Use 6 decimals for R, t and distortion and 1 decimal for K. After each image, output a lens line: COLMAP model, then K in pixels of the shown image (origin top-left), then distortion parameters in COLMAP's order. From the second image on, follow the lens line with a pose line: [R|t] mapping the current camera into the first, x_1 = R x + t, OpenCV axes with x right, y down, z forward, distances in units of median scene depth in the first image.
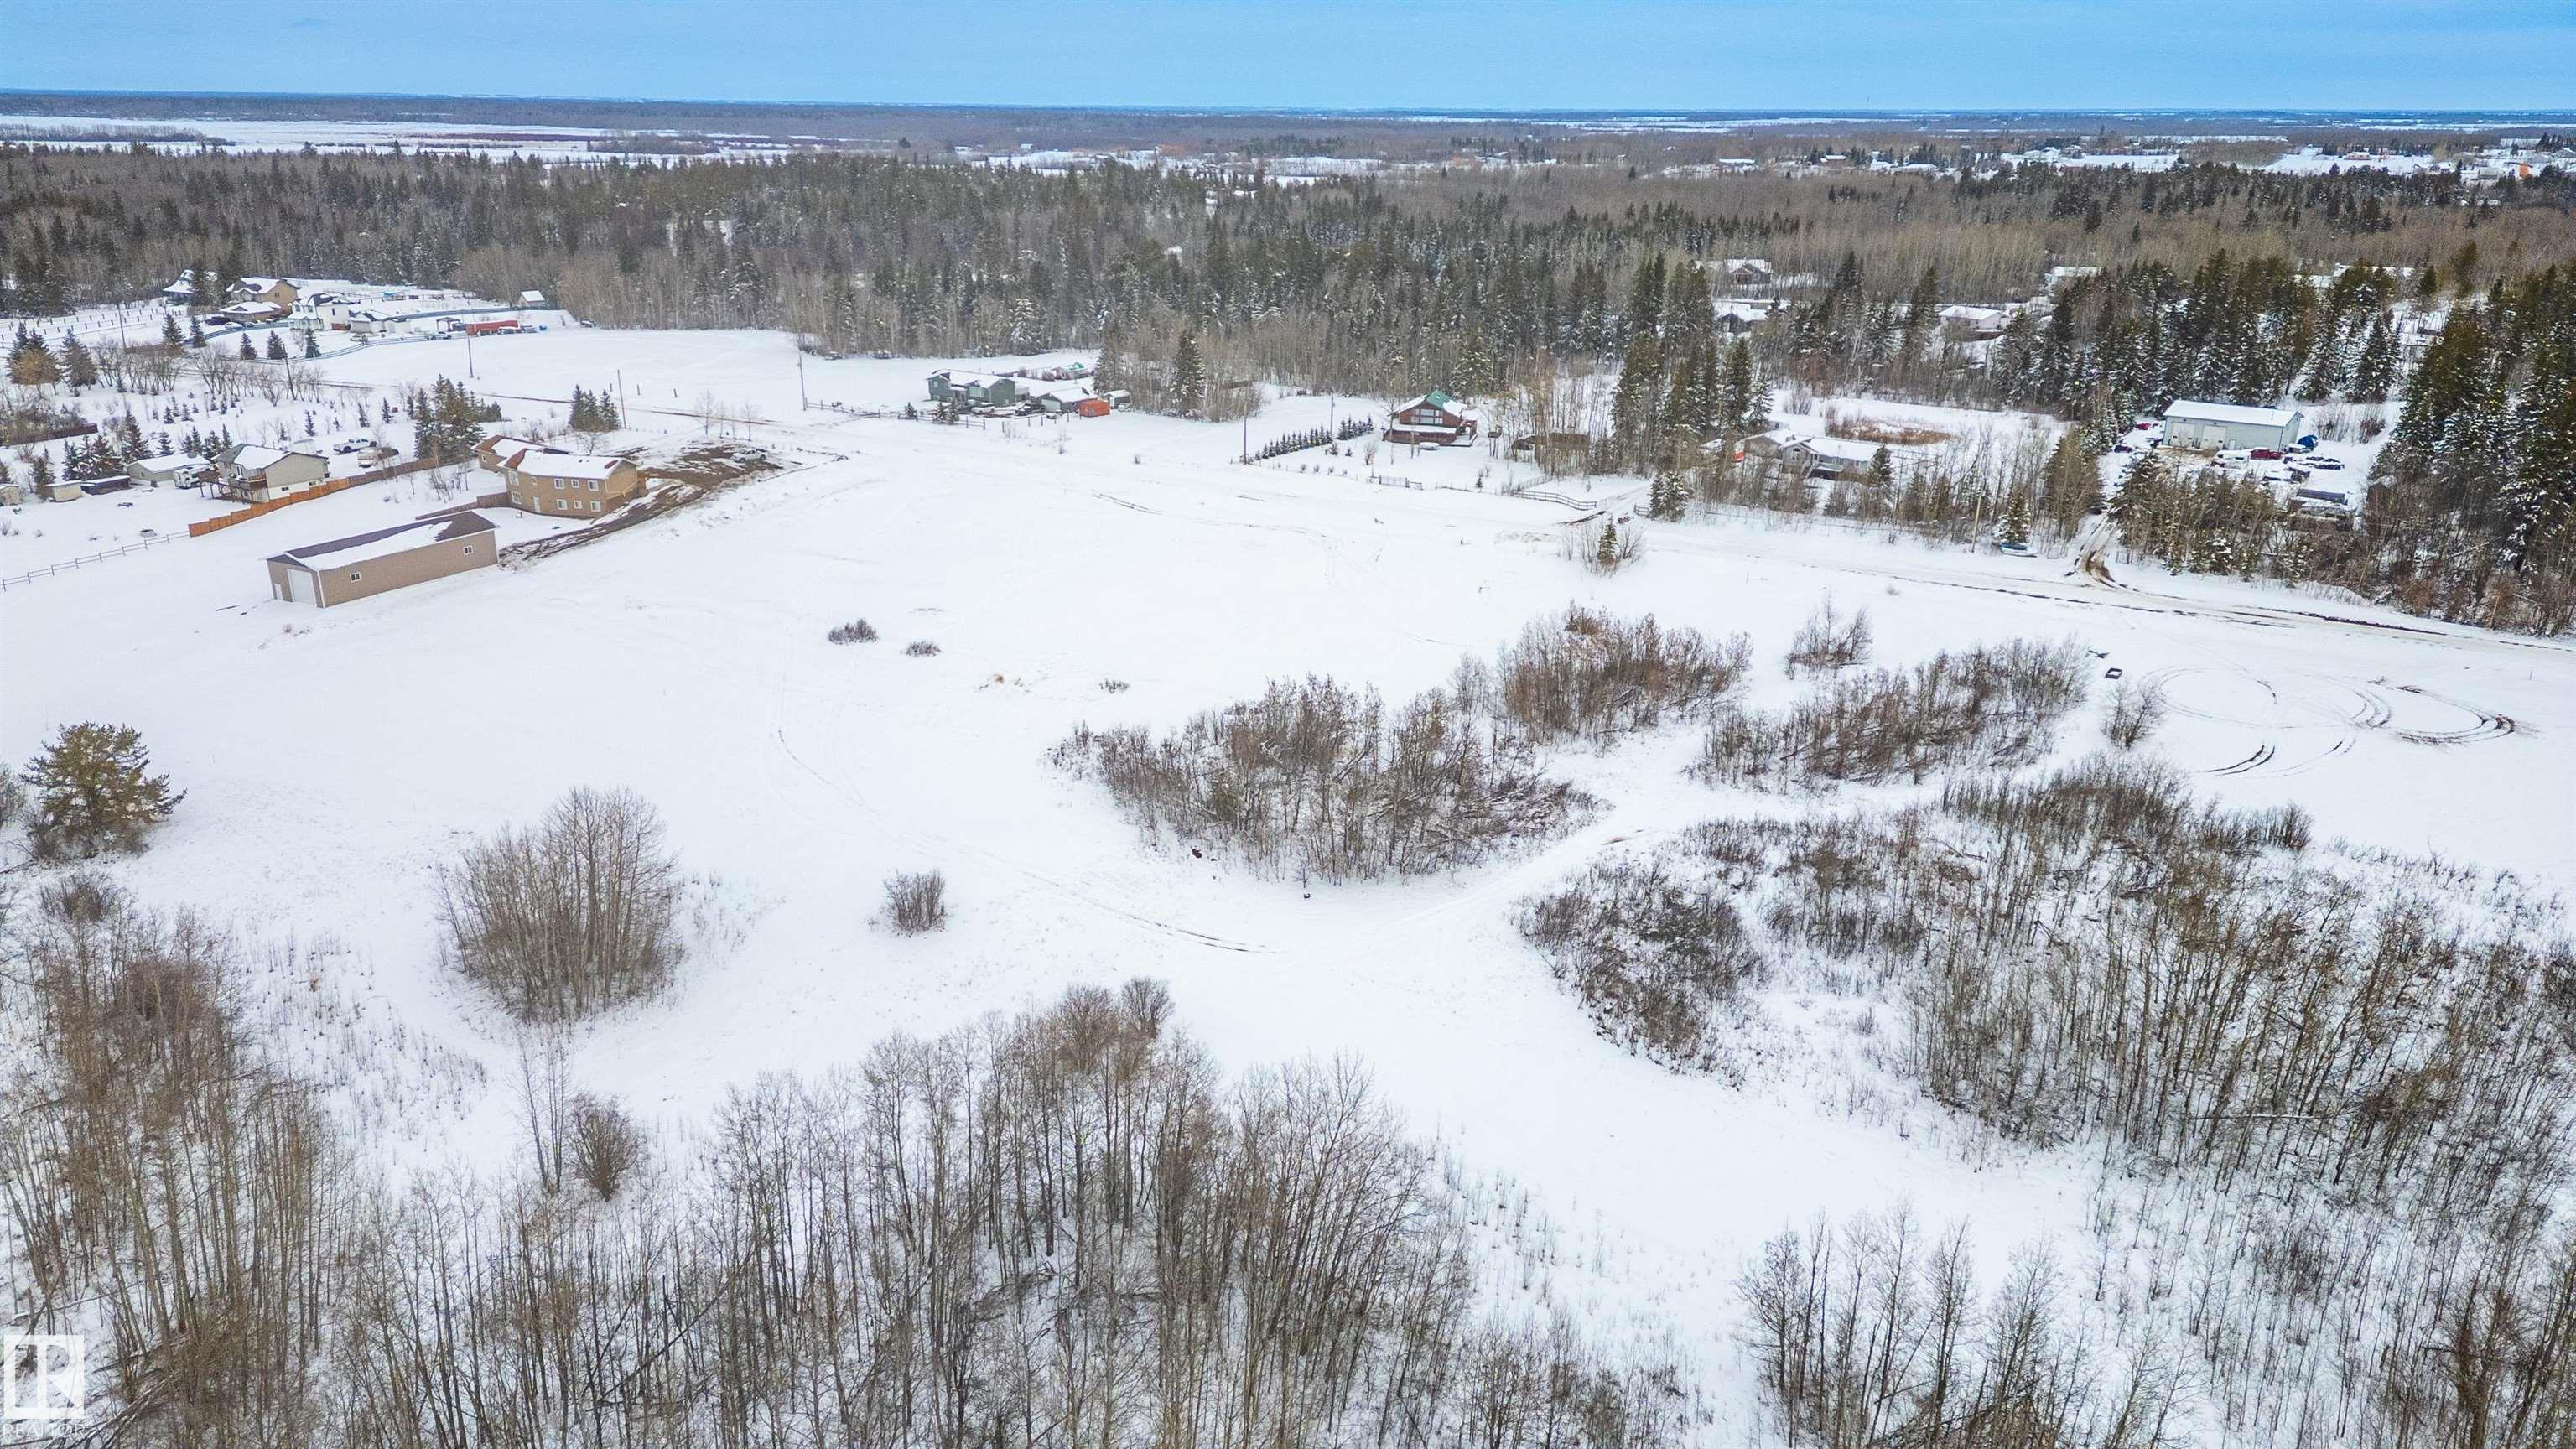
lens RADIAL K [[1787.4, 0, 1288.0], [0, 1787.4, 724.5], [0, 0, 1]] dist [0.138913, -0.177561]
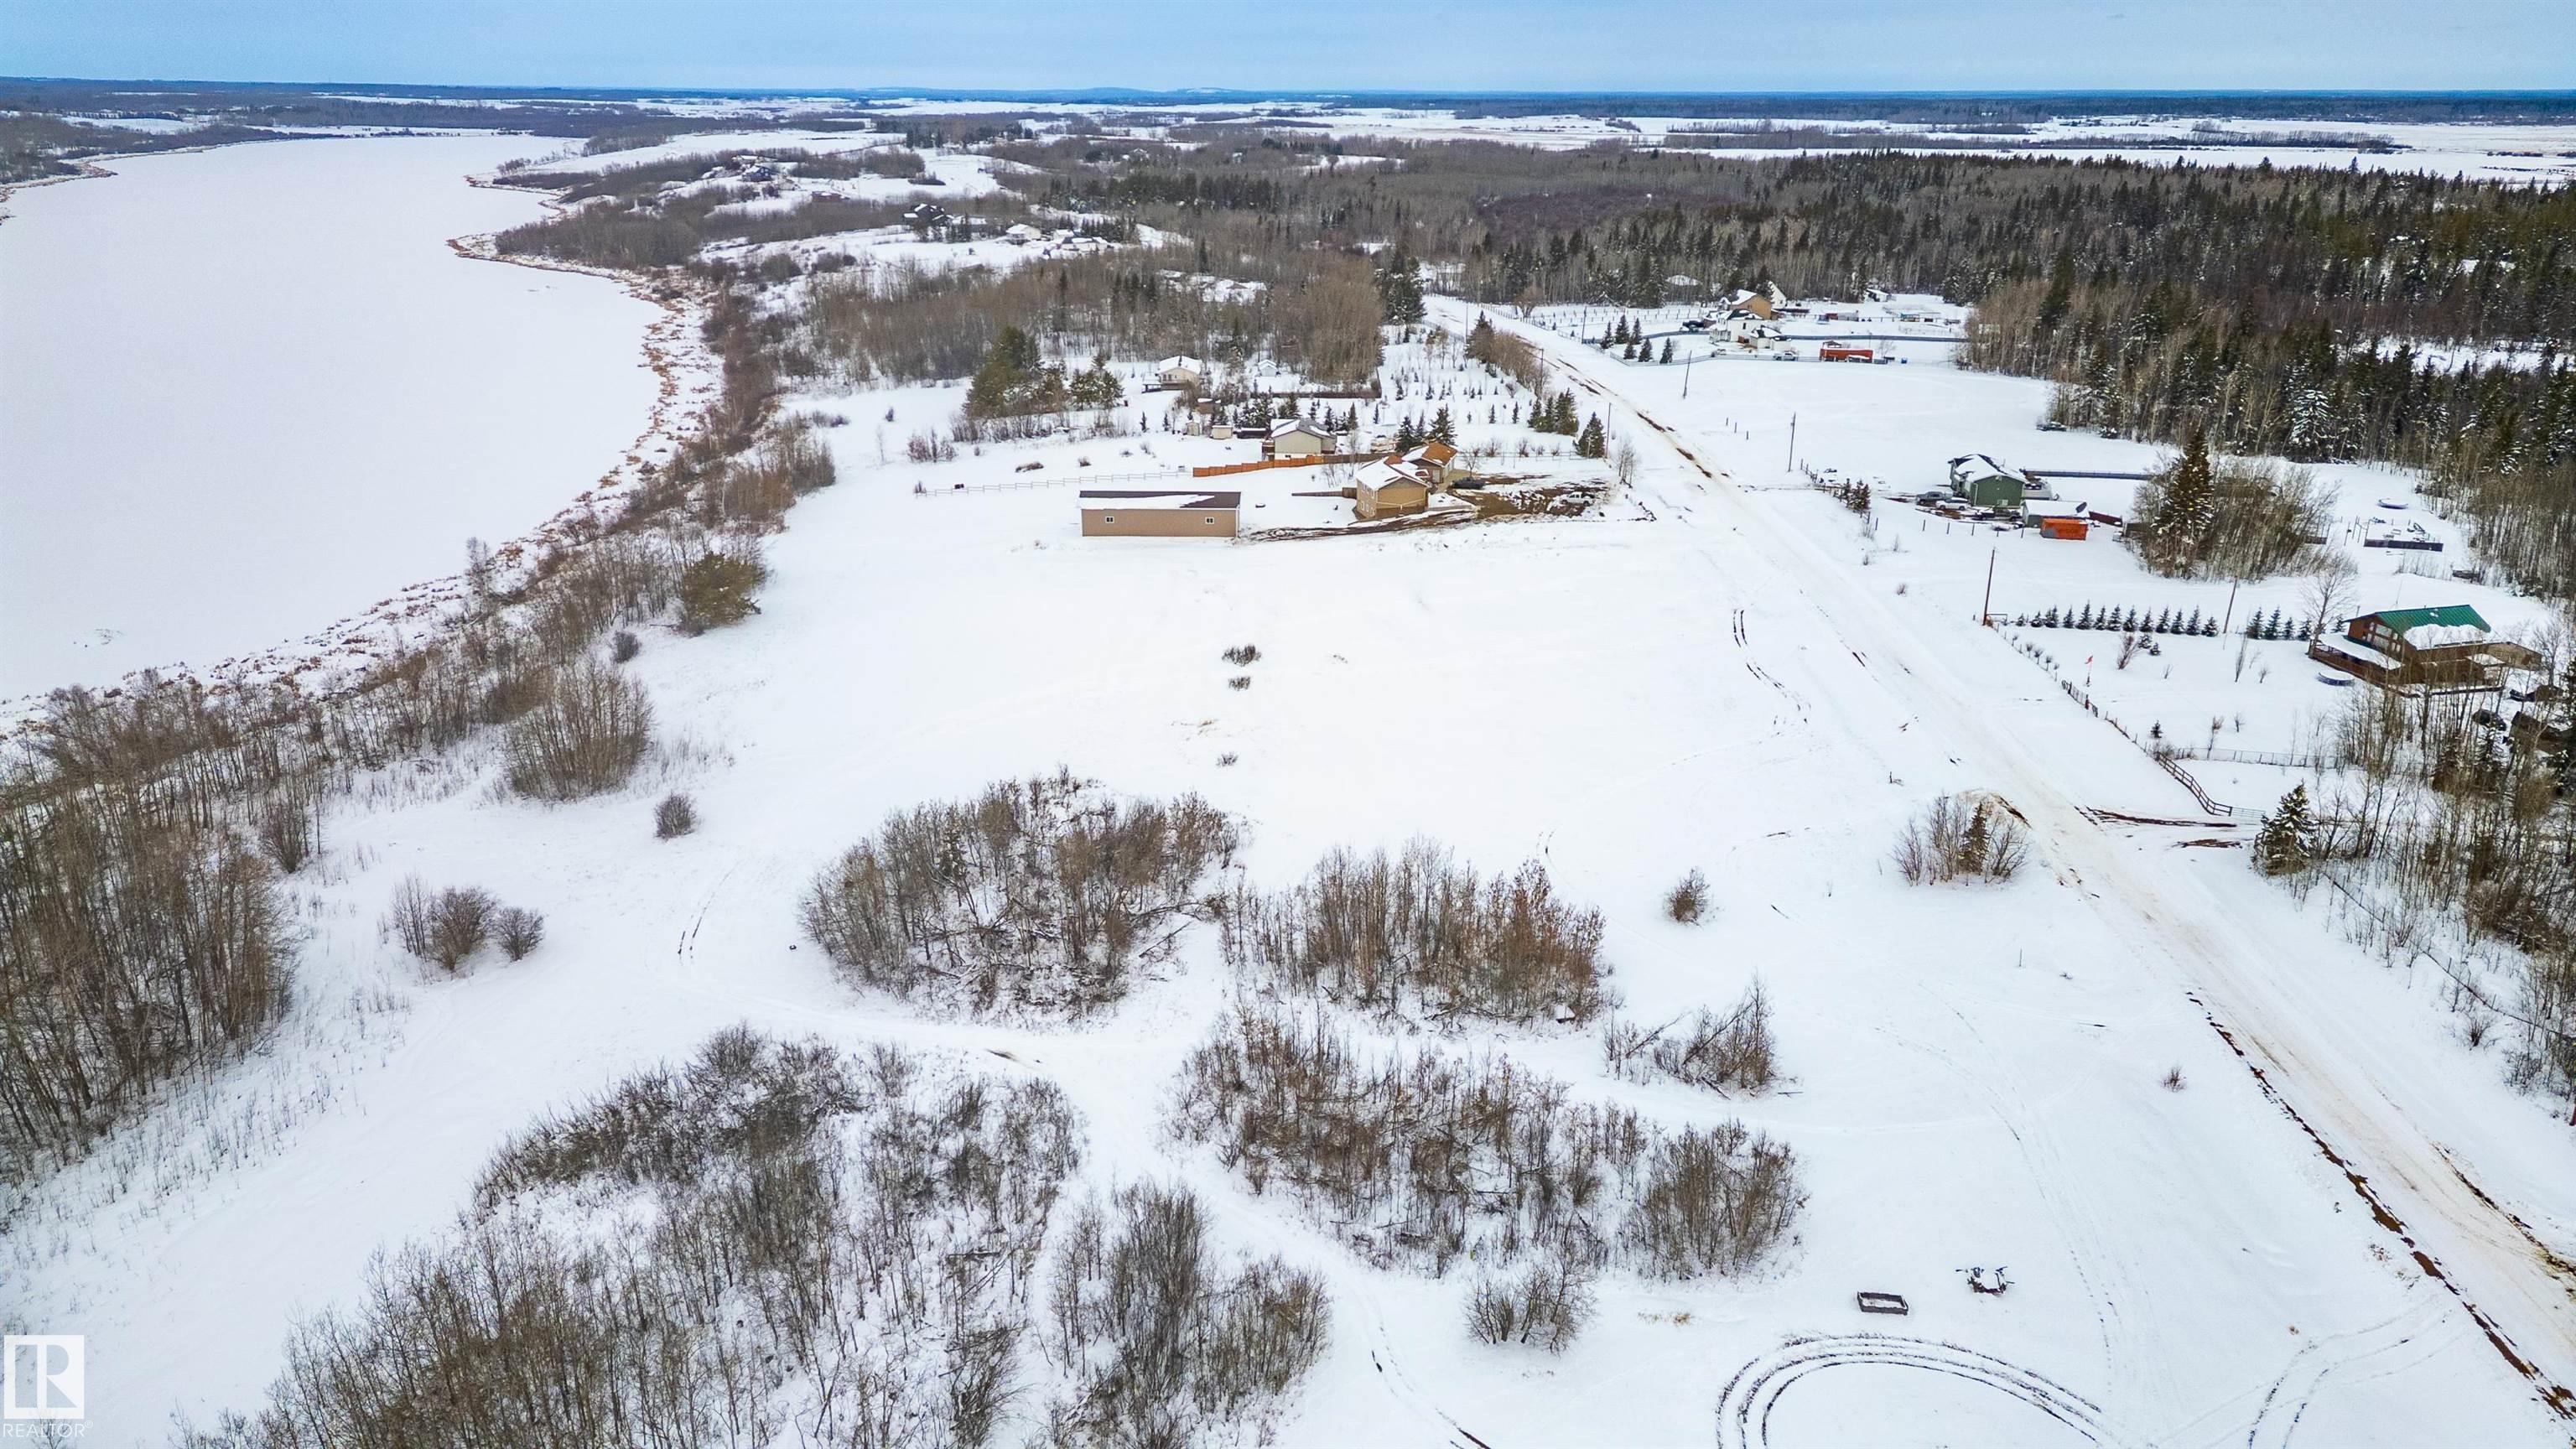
lens RADIAL K [[1787.4, 0, 1288.0], [0, 1787.4, 724.5], [0, 0, 1]] dist [0.138913, -0.177561]
pose [[0.434758, 0.293718, -0.851302, 0.721661], [-0.291762, 0.940269, 0.175411, -0.213146], [0.851974, 0.172116, 0.494485, 0.504053]]
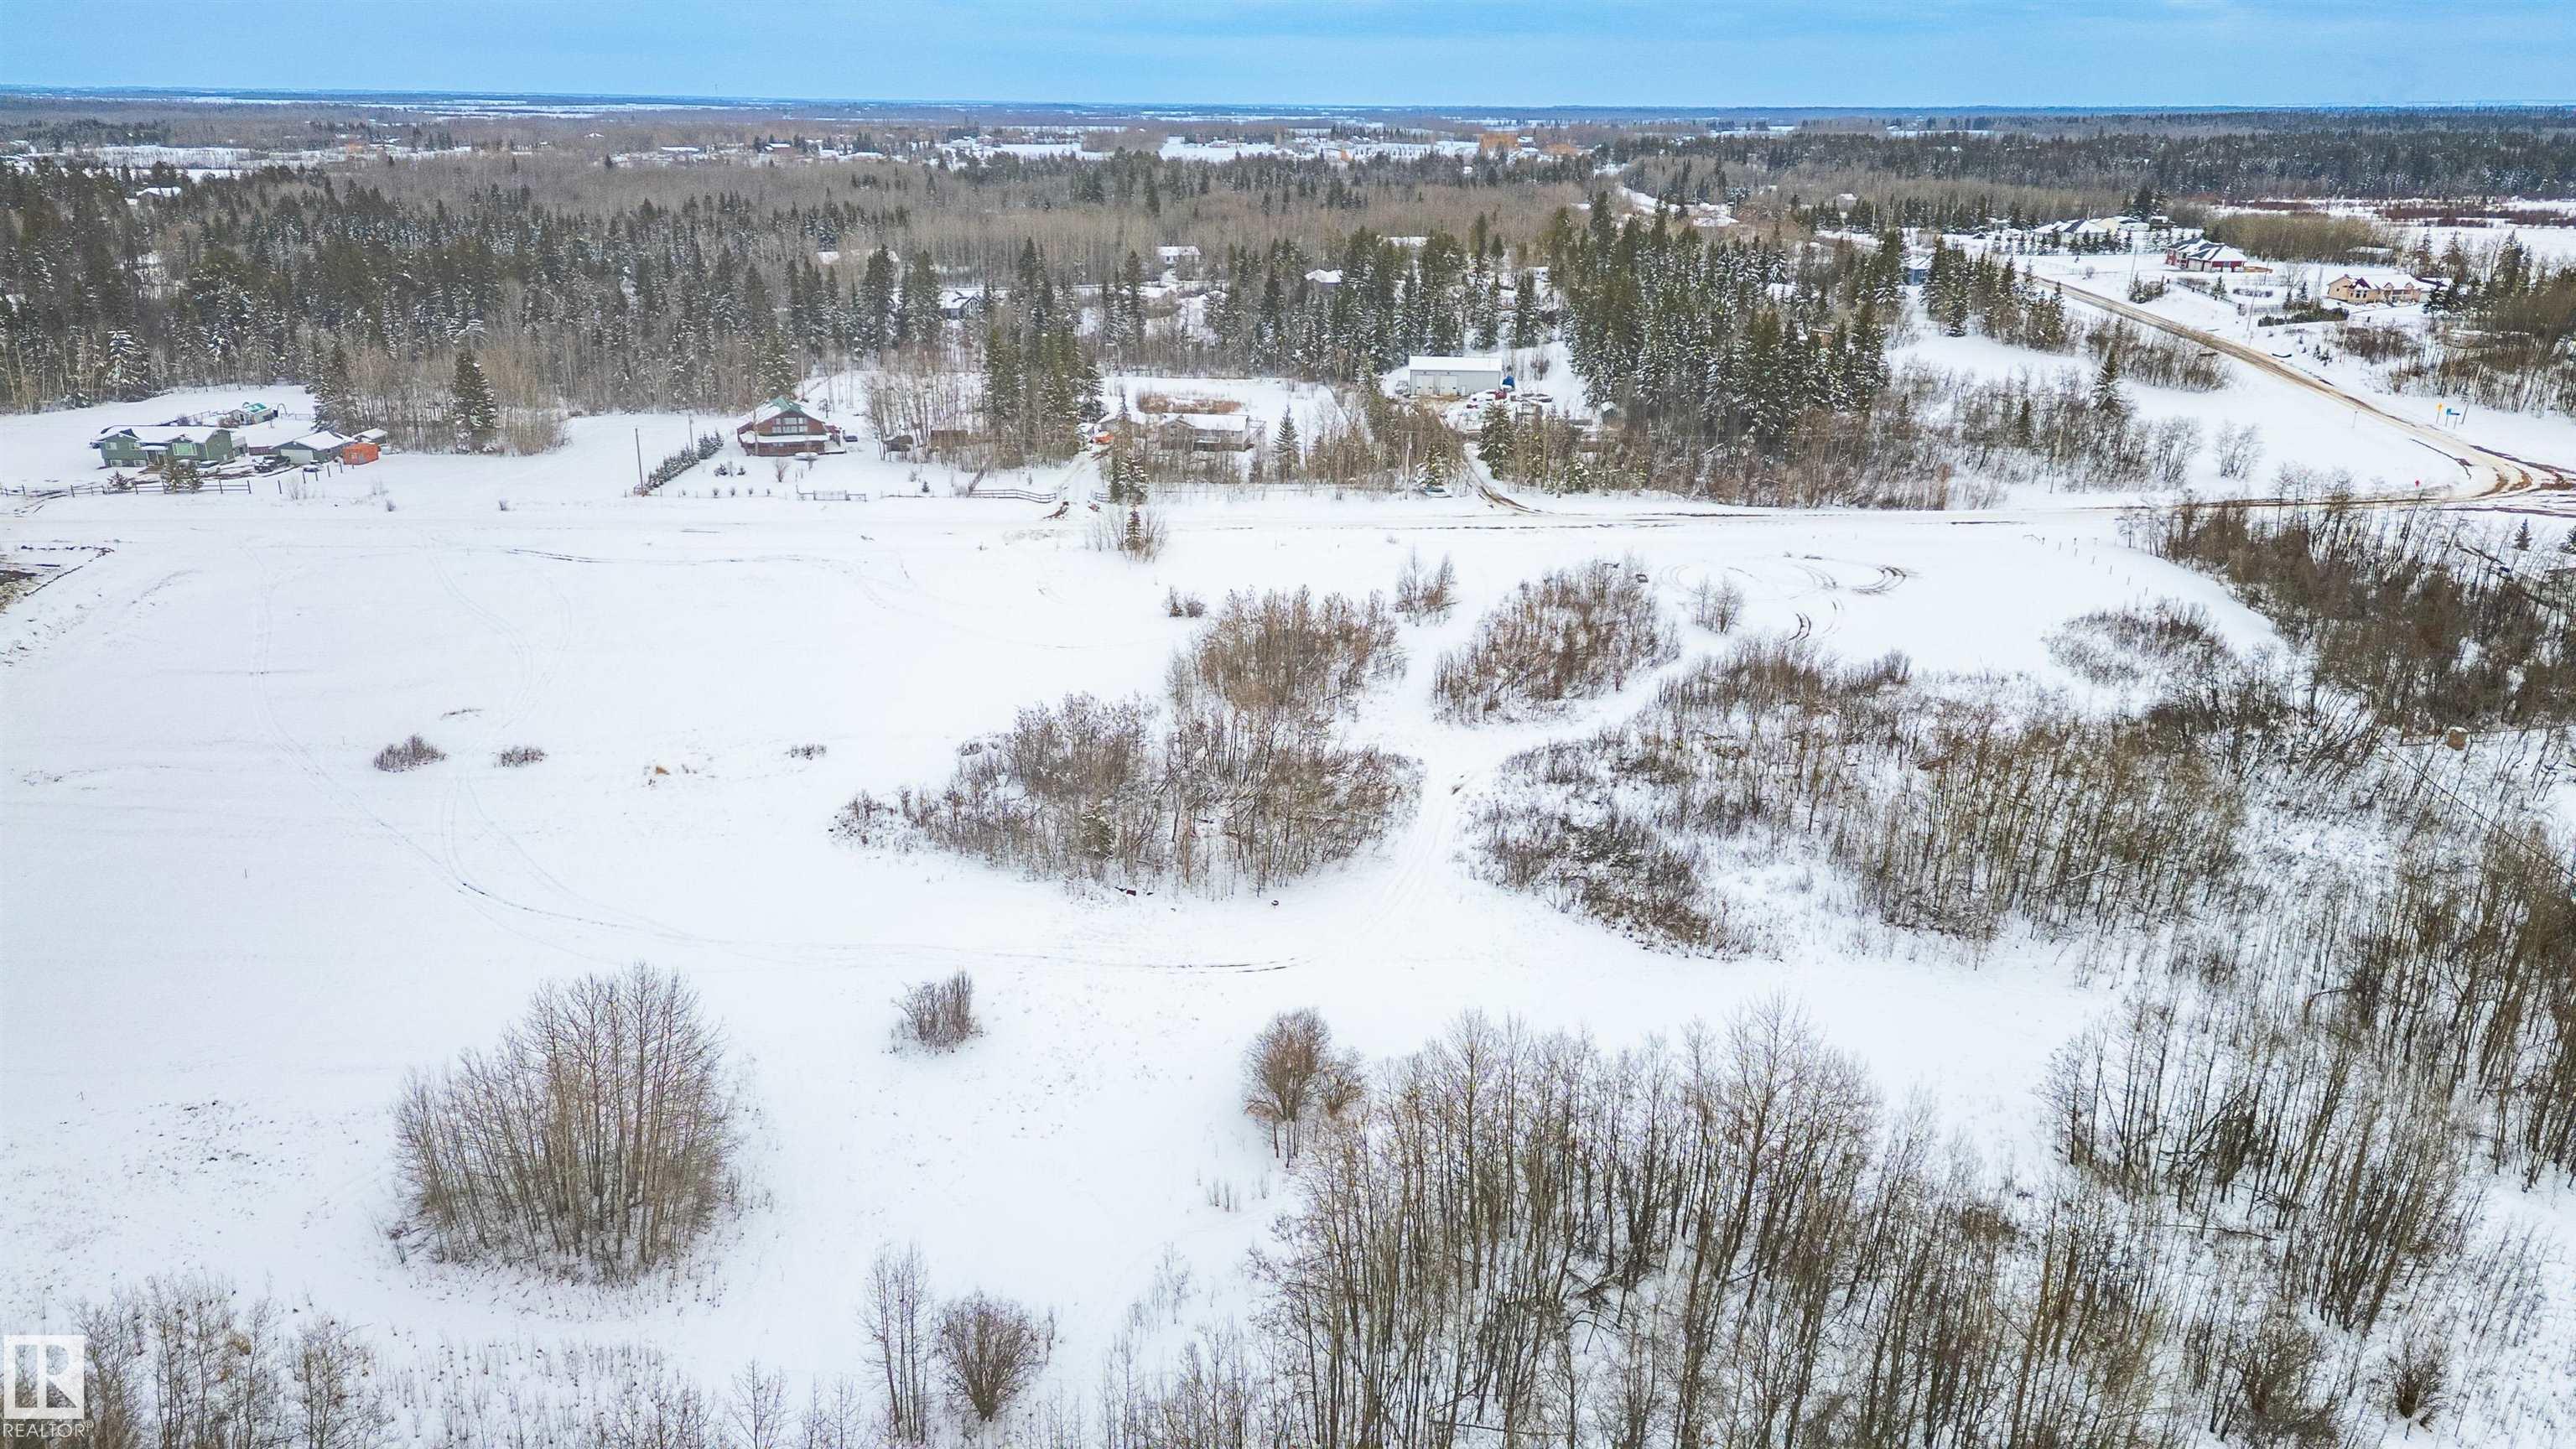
lens RADIAL K [[1787.4, 0, 1288.0], [0, 1787.4, 724.5], [0, 0, 1]] dist [0.138913, -0.177561]
pose [[0.826674, -0.185183, 0.531336, -0.352502], [0.181803, 0.981549, 0.059235, -0.041844], [-0.532501, 0.047630, 0.845088, 0.113510]]
